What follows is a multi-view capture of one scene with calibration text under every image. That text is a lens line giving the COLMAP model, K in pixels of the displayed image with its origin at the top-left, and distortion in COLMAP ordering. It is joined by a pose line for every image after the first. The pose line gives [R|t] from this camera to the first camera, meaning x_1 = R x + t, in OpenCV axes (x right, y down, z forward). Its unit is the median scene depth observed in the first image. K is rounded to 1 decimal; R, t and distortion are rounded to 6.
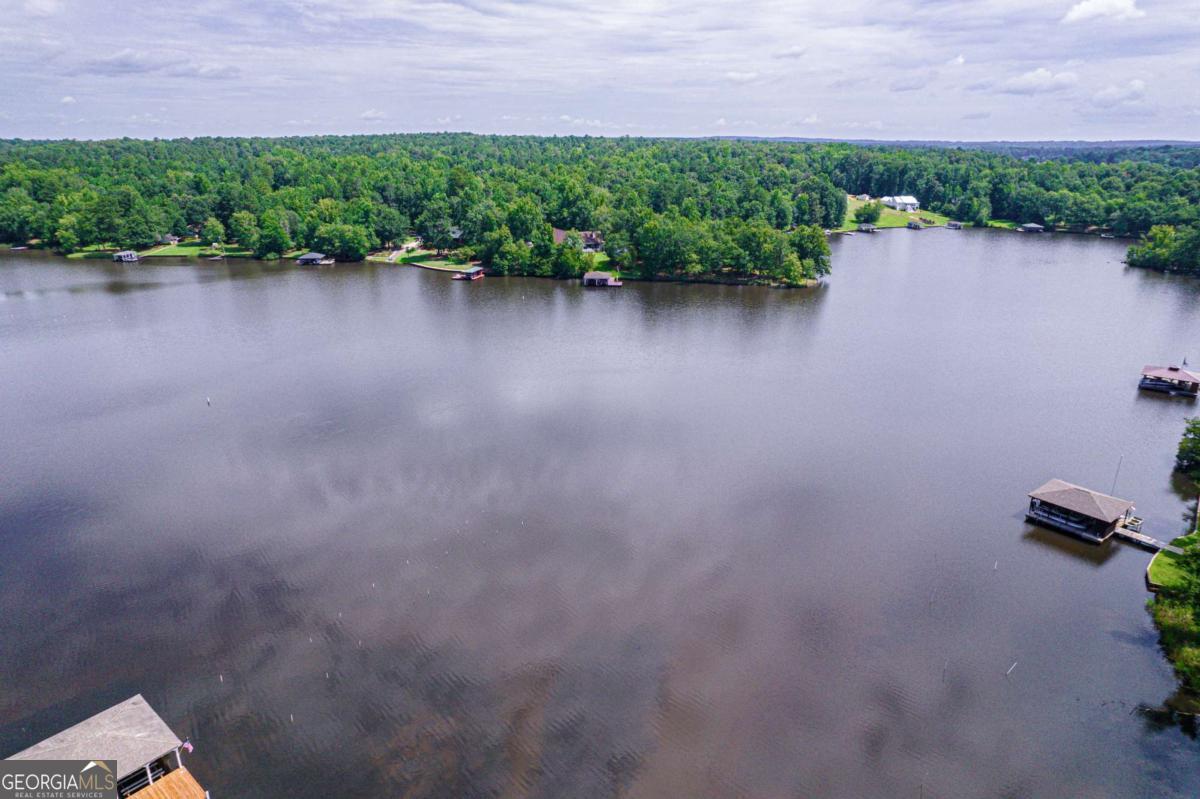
lens RADIAL K [[758.5, 0, 602.2], [0, 758.5, 396.9], [0, 0, 1]] dist [-0.086133, 0.067679]
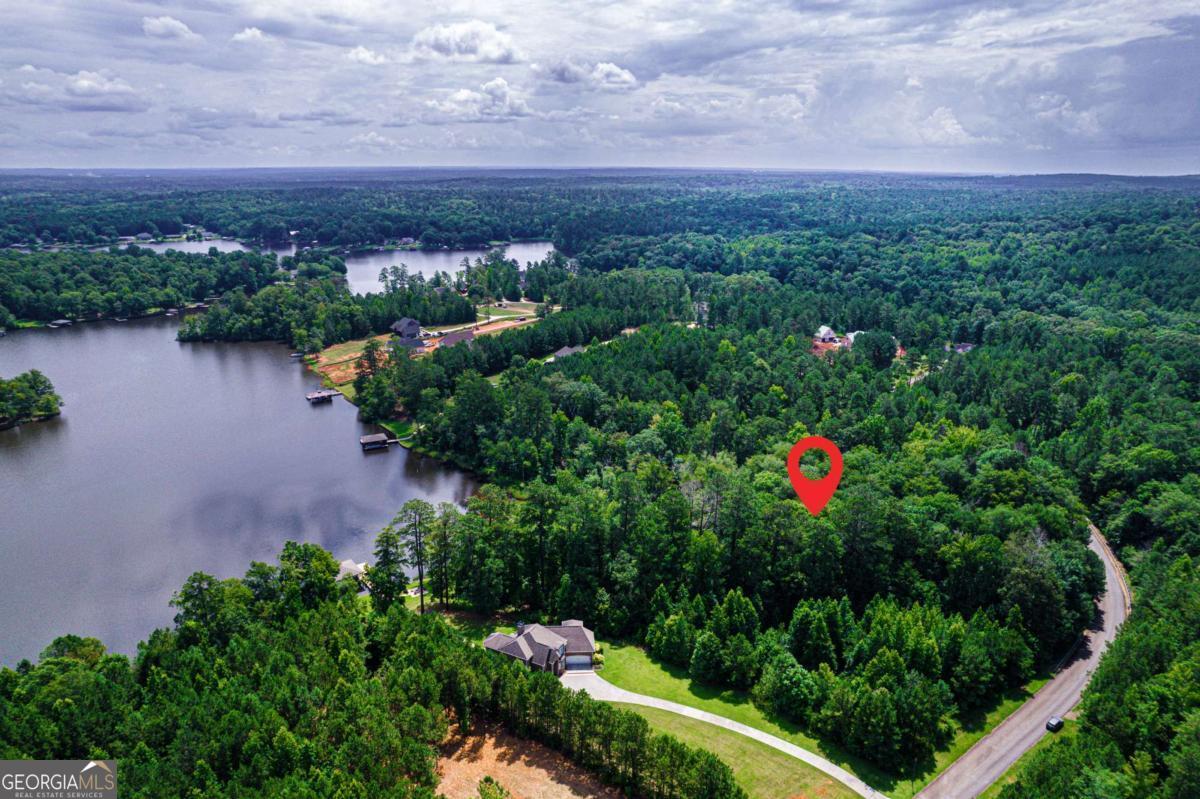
lens RADIAL K [[758.5, 0, 602.2], [0, 758.5, 396.9], [0, 0, 1]] dist [-0.086133, 0.067679]
pose [[0.192706, -0.281763, 0.939933, -0.655889], [0.307656, 0.926937, 0.214791, -0.125289], [-0.931779, 0.247784, 0.265312, -0.265132]]
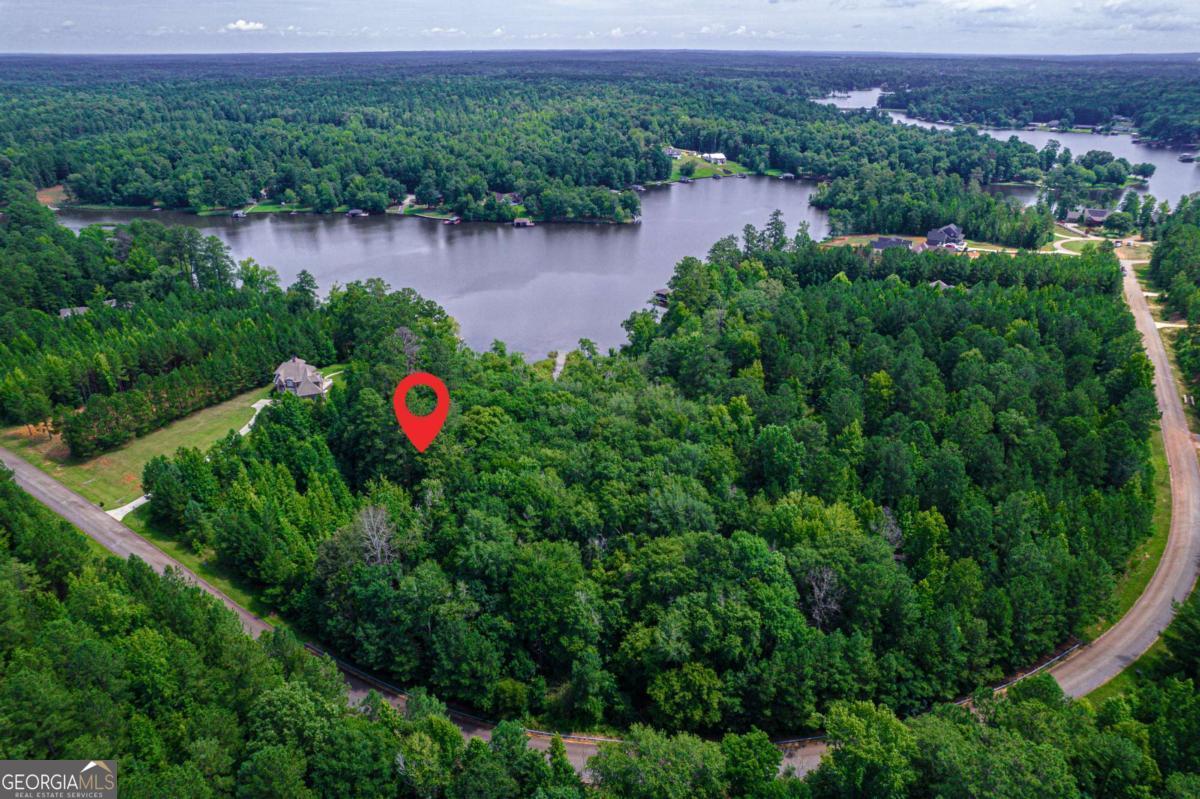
lens RADIAL K [[758.5, 0, 602.2], [0, 758.5, 396.9], [0, 0, 1]] dist [-0.086133, 0.067679]
pose [[0.992592, -0.051019, 0.110267, -0.029353], [0.038971, 0.993301, 0.108782, 0.071366], [-0.115078, -0.103678, 0.987931, -0.804264]]
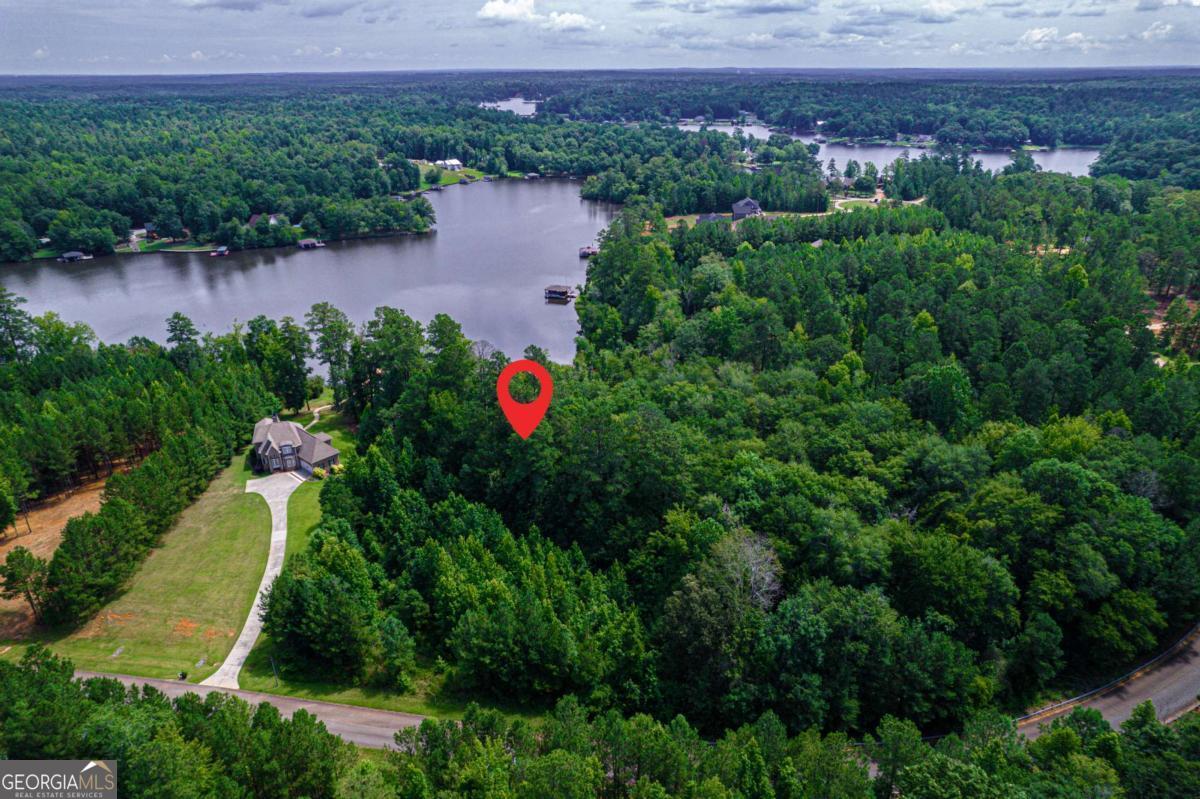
lens RADIAL K [[758.5, 0, 602.2], [0, 758.5, 396.9], [0, 0, 1]] dist [-0.086133, 0.067679]
pose [[0.824395, -0.231301, 0.516597, -0.332134], [0.187265, 0.972751, 0.136699, 0.057789], [-0.534139, -0.015953, 0.845246, -0.622007]]
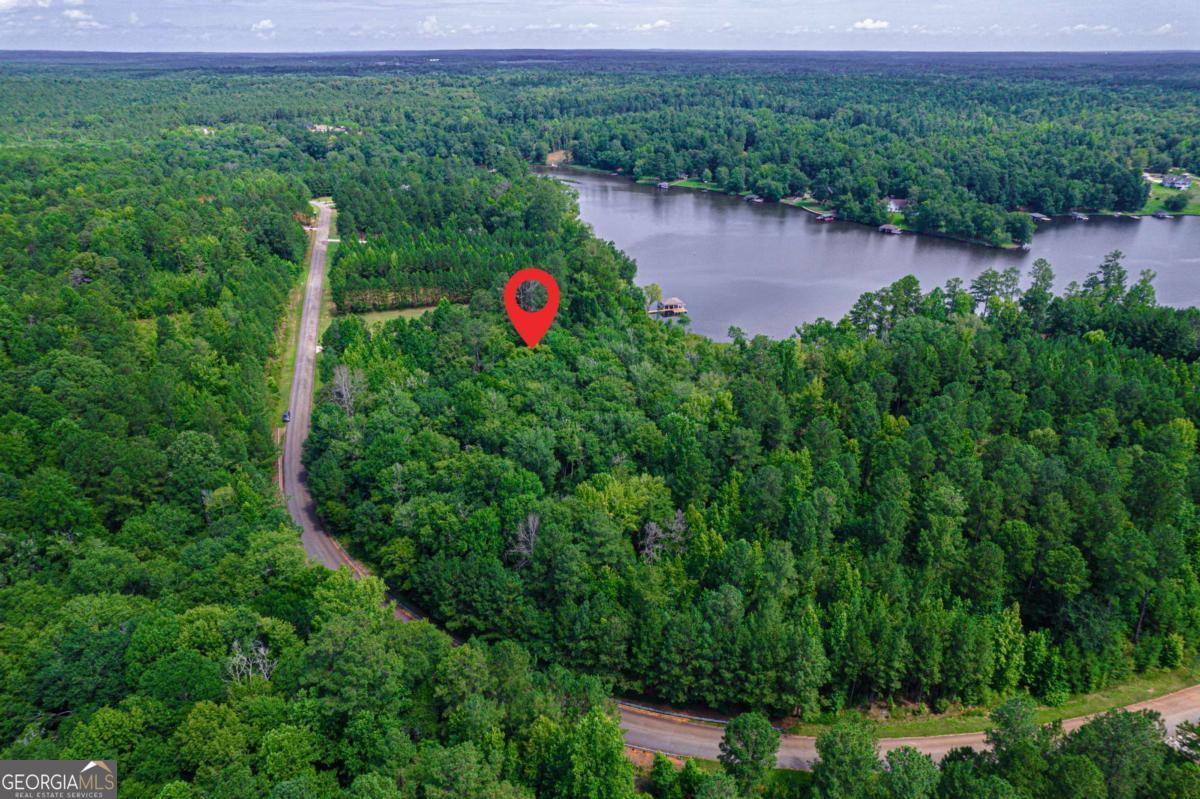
lens RADIAL K [[758.5, 0, 602.2], [0, 758.5, 396.9], [0, 0, 1]] dist [-0.086133, 0.067679]
pose [[0.825357, 0.235142, -0.513316, 0.373409], [-0.178406, 0.971184, 0.158026, 0.066879], [0.535683, -0.038849, 0.843525, -0.781033]]
